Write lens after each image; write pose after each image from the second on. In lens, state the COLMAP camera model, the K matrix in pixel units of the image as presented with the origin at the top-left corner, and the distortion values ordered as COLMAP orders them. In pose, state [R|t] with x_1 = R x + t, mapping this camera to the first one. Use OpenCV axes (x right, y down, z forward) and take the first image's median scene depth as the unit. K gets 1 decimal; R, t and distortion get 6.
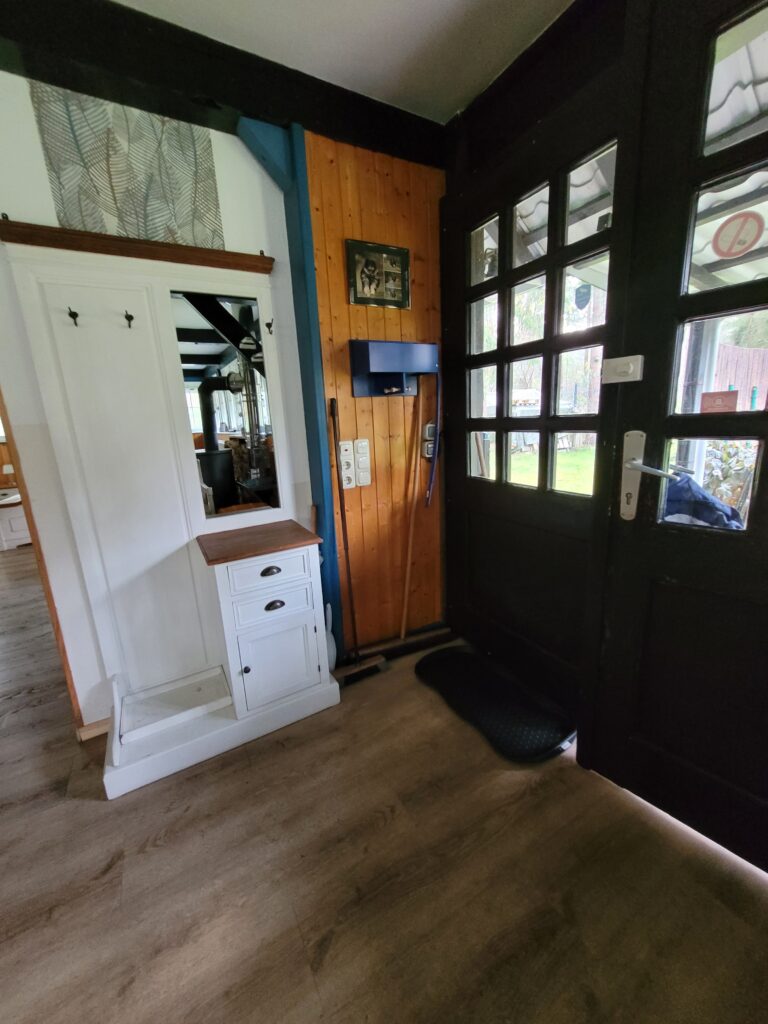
lens RADIAL K [[401.5, 0, 379.1], [0, 401.5, 506.6], [0, 0, 1]] dist [0.000512, -0.000444]
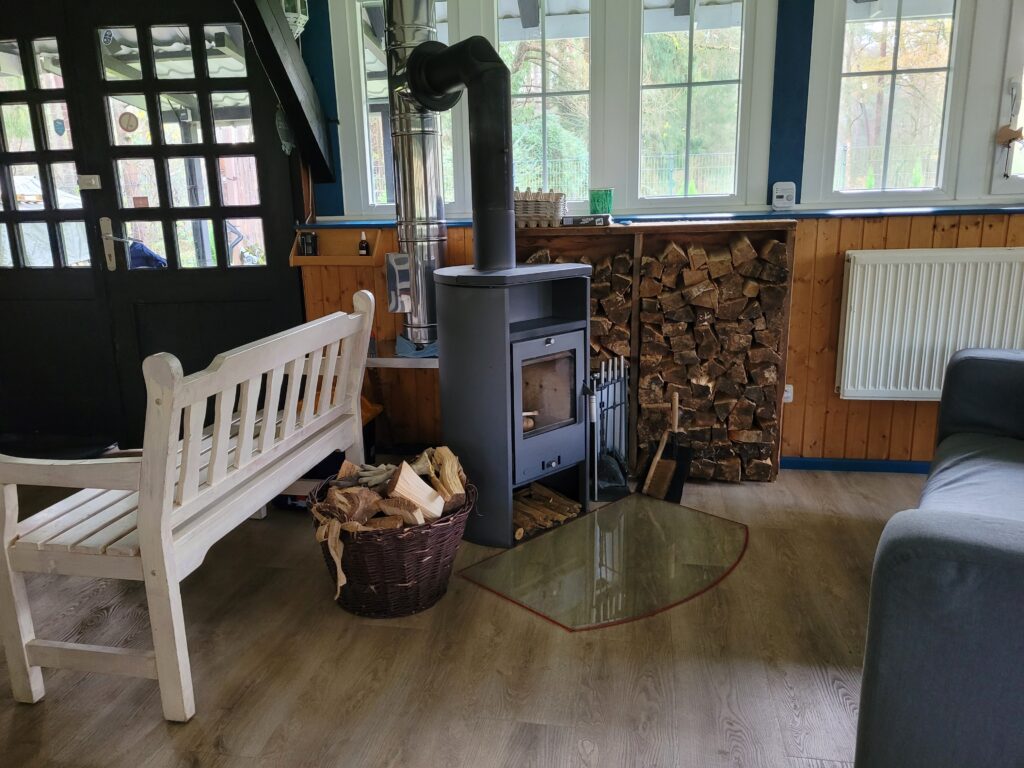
lens RADIAL K [[771.3, 0, 502.0], [0, 771.3, 379.5], [0, 0, 1]] dist [0.051759, -0.044262]
pose [[0.634660, -0.140706, 0.759874, -0.892127], [0.167837, 0.984911, 0.042196, 0.618233], [-0.754346, 0.100755, 0.648700, -2.305608]]
